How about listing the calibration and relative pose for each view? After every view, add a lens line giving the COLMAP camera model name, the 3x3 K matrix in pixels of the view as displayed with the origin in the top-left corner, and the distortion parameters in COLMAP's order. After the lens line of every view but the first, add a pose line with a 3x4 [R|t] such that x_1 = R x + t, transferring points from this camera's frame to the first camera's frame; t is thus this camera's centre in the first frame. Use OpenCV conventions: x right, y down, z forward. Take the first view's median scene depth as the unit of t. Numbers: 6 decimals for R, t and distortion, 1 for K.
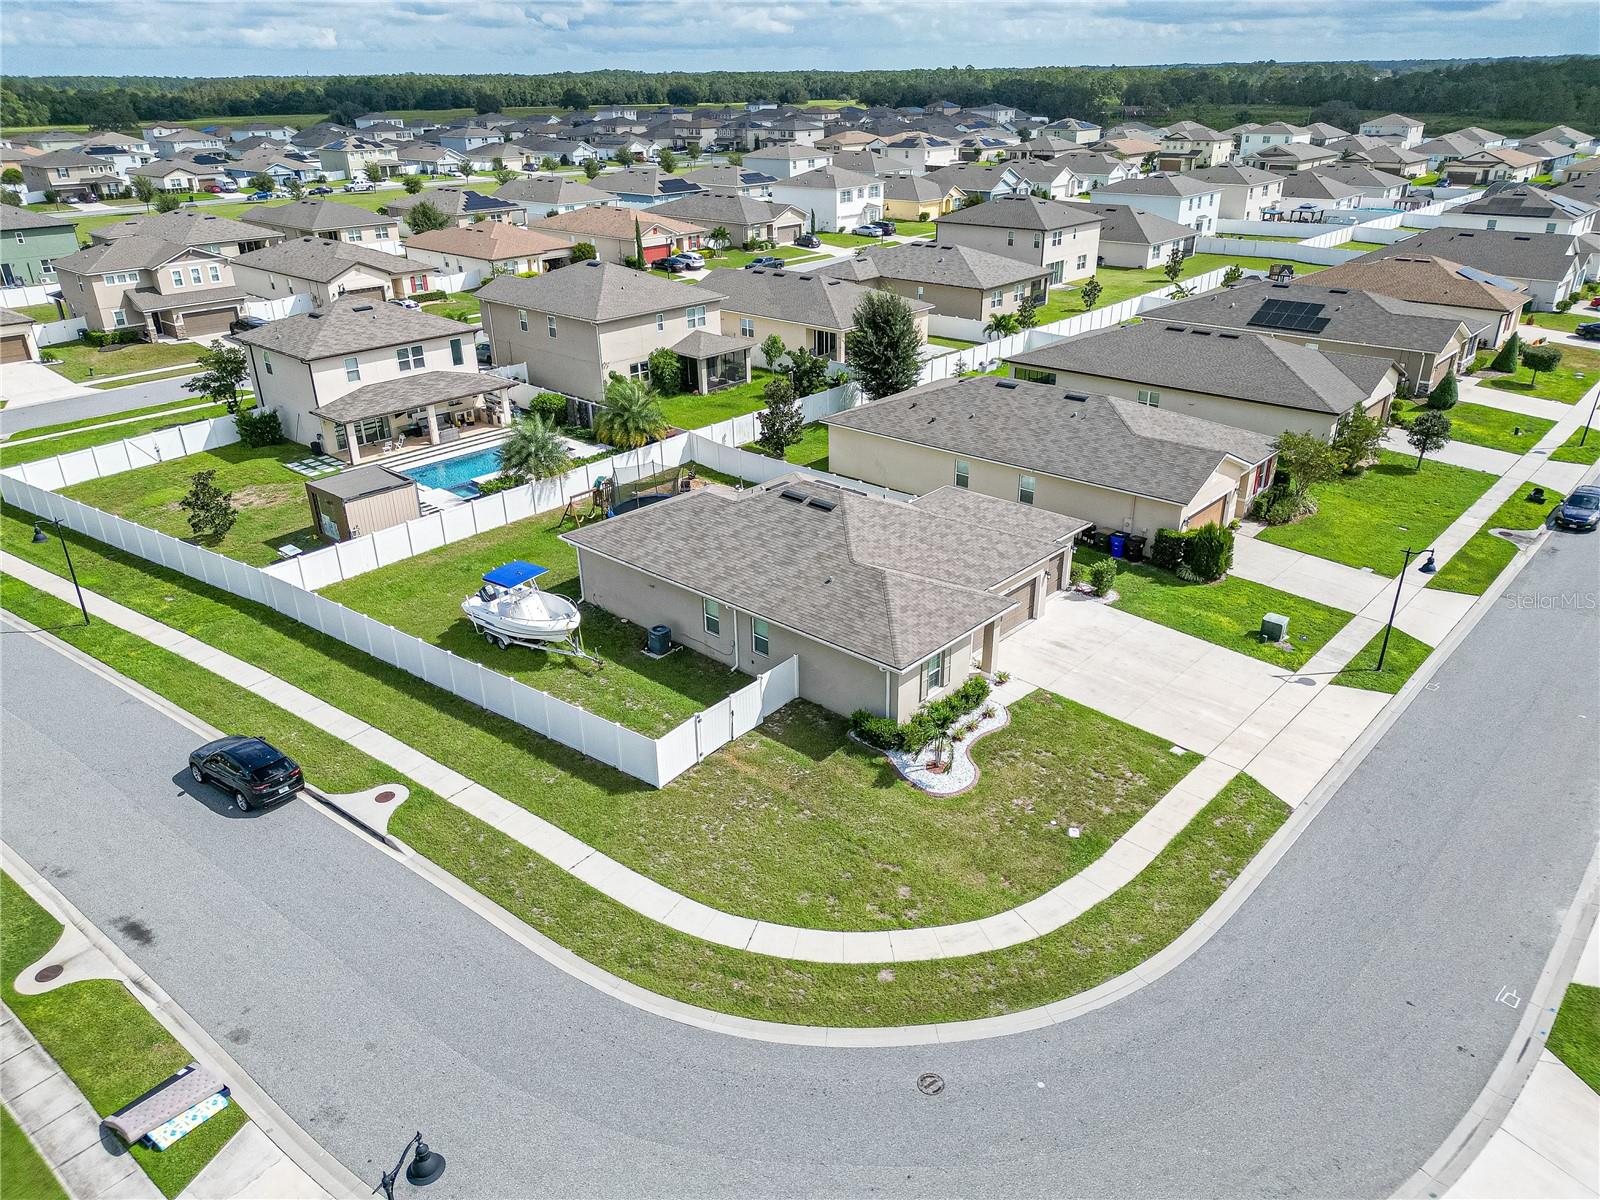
lens RADIAL K [[1116.2, 0, 792.8], [0, 1116.2, 610.7], [0, 0, 1]] dist [0.058445, -0.052775]
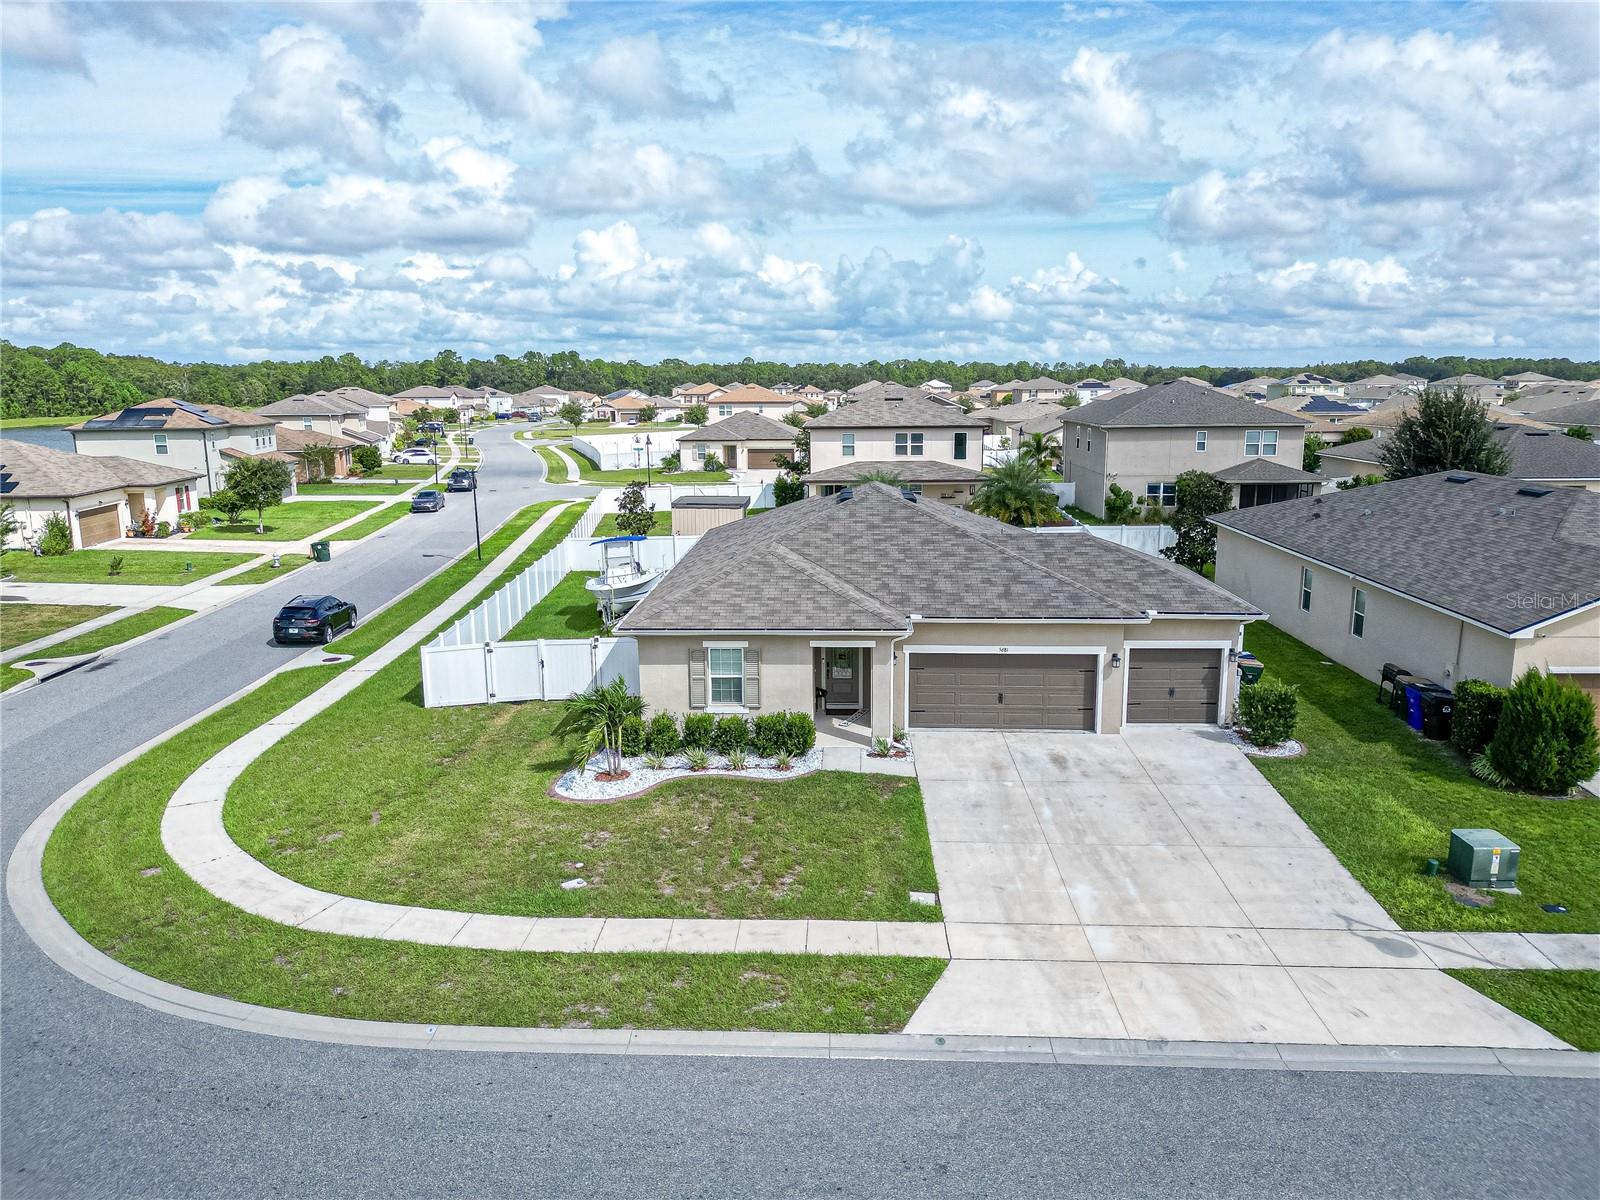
lens RADIAL K [[1116.2, 0, 796.9], [0, 1116.2, 604.1], [0, 0, 1]] dist [0.058445, -0.052775]
pose [[0.643339, 0.158293, -0.749038, 0.413624], [-0.330752, 0.939840, -0.085463, 0.035097], [0.690448, 0.302727, 0.656992, 0.340836]]
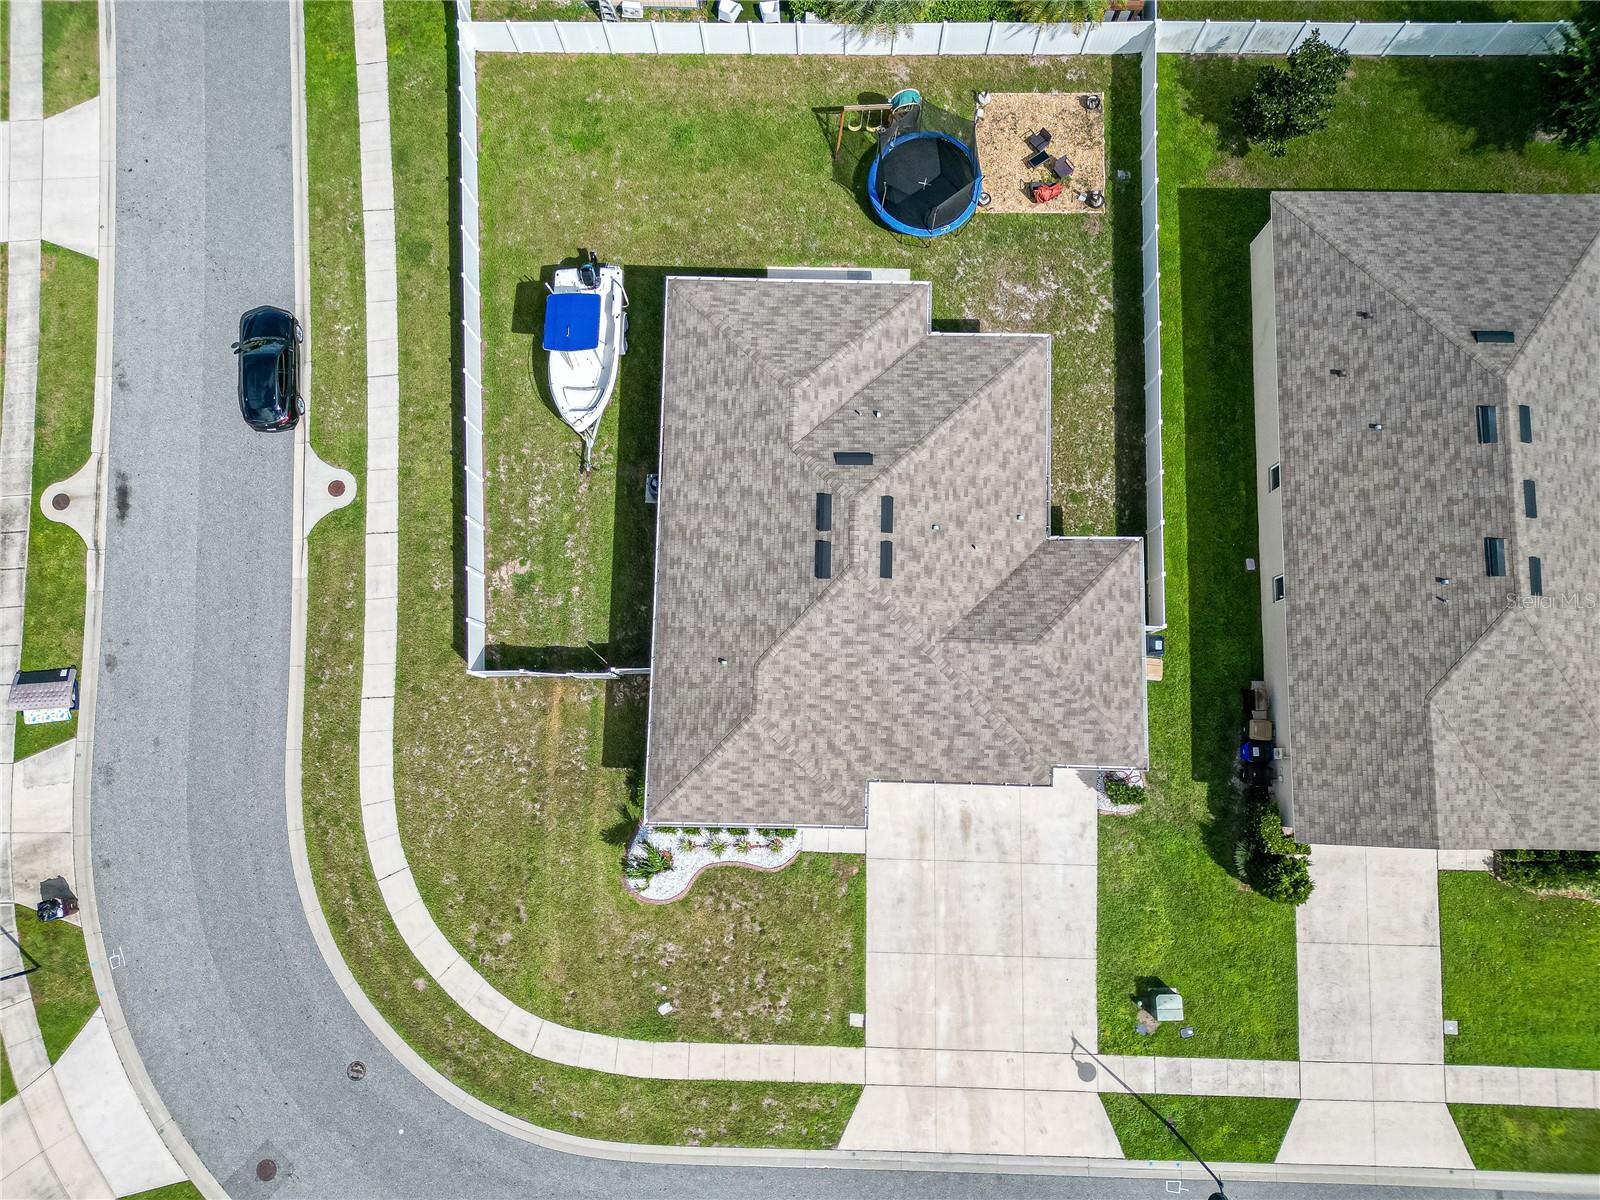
lens RADIAL K [[1116.2, 0, 805.0], [0, 1116.2, 592.9], [0, 0, 1]] dist [0.058445, -0.052775]
pose [[0.659651, 0.744644, -0.101807, 0.079821], [-0.319320, 0.400308, 0.858946, -0.526027], [0.680363, -0.534096, 0.501844, 0.405916]]
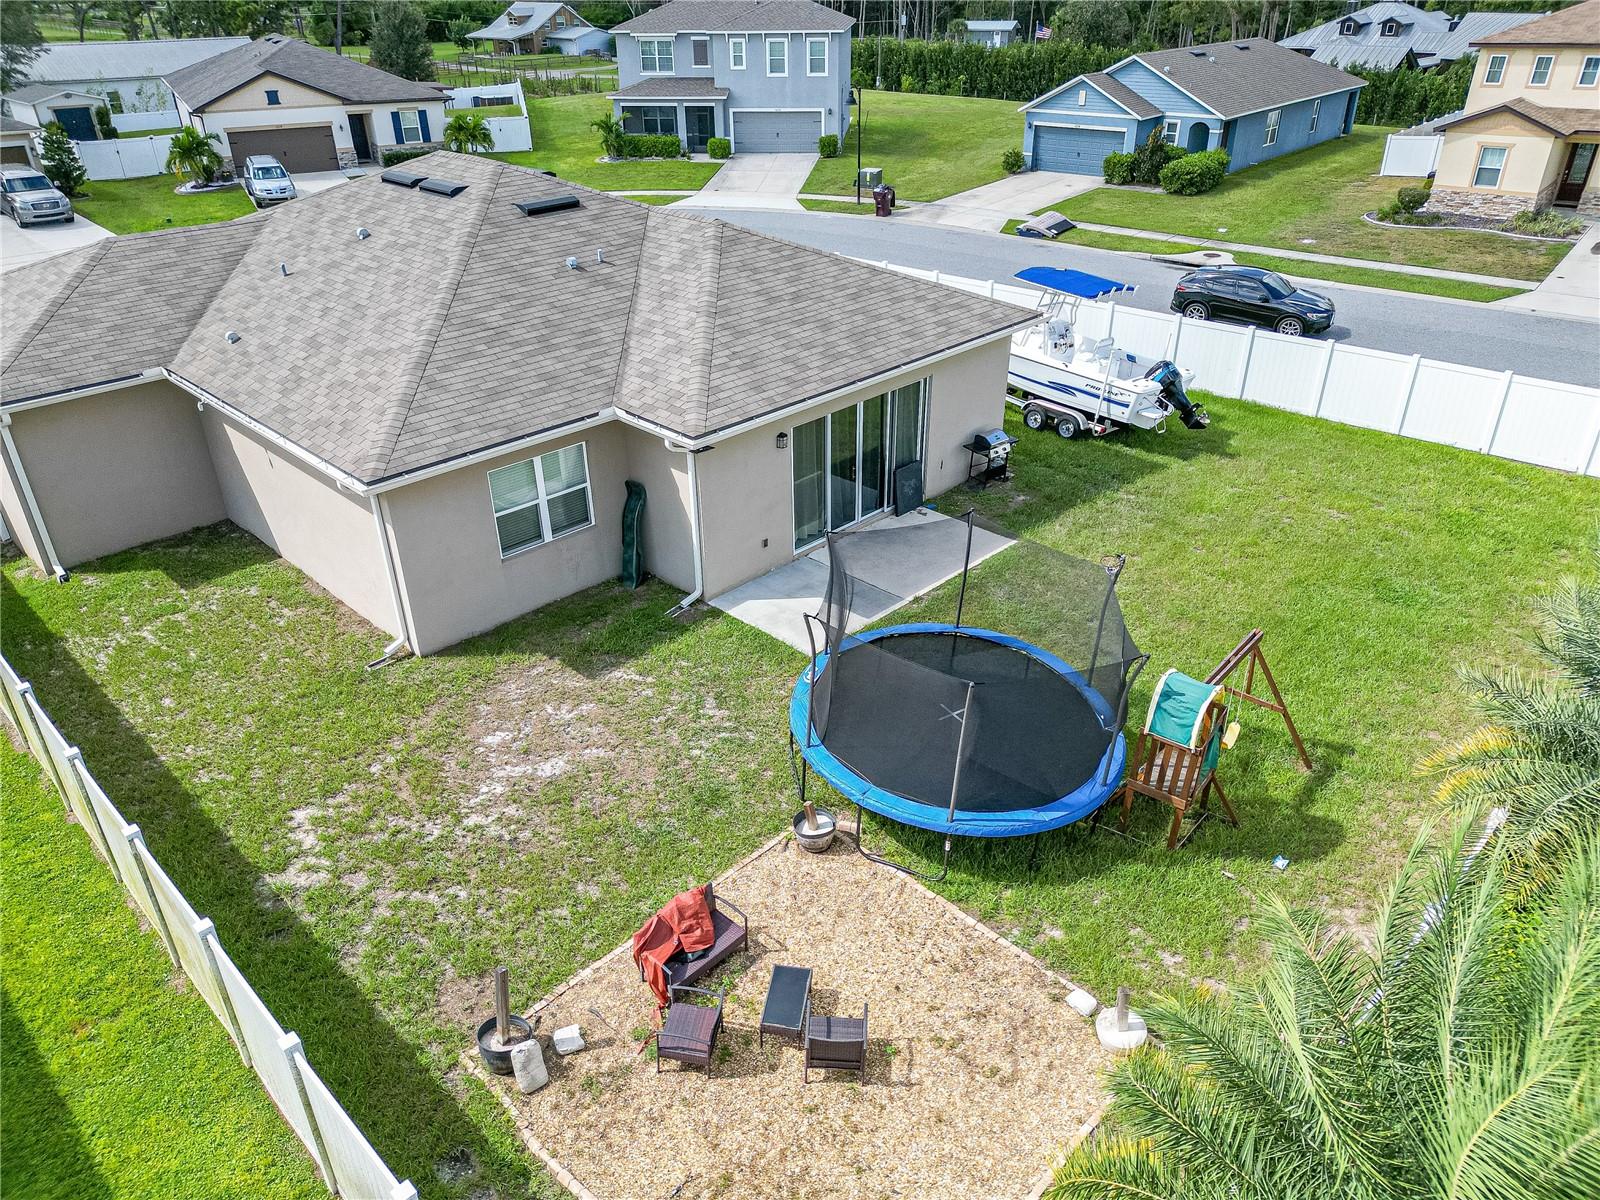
lens RADIAL K [[1116.2, 0, 802.7], [0, 1116.2, 598.8], [0, 0, 1]] dist [0.058445, -0.052775]
pose [[-0.999262, -0.002374, 0.038346, -0.093639], [0.030067, 0.573005, 0.819000, -0.282972], [-0.023917, 0.819548, -0.572511, 1.010295]]
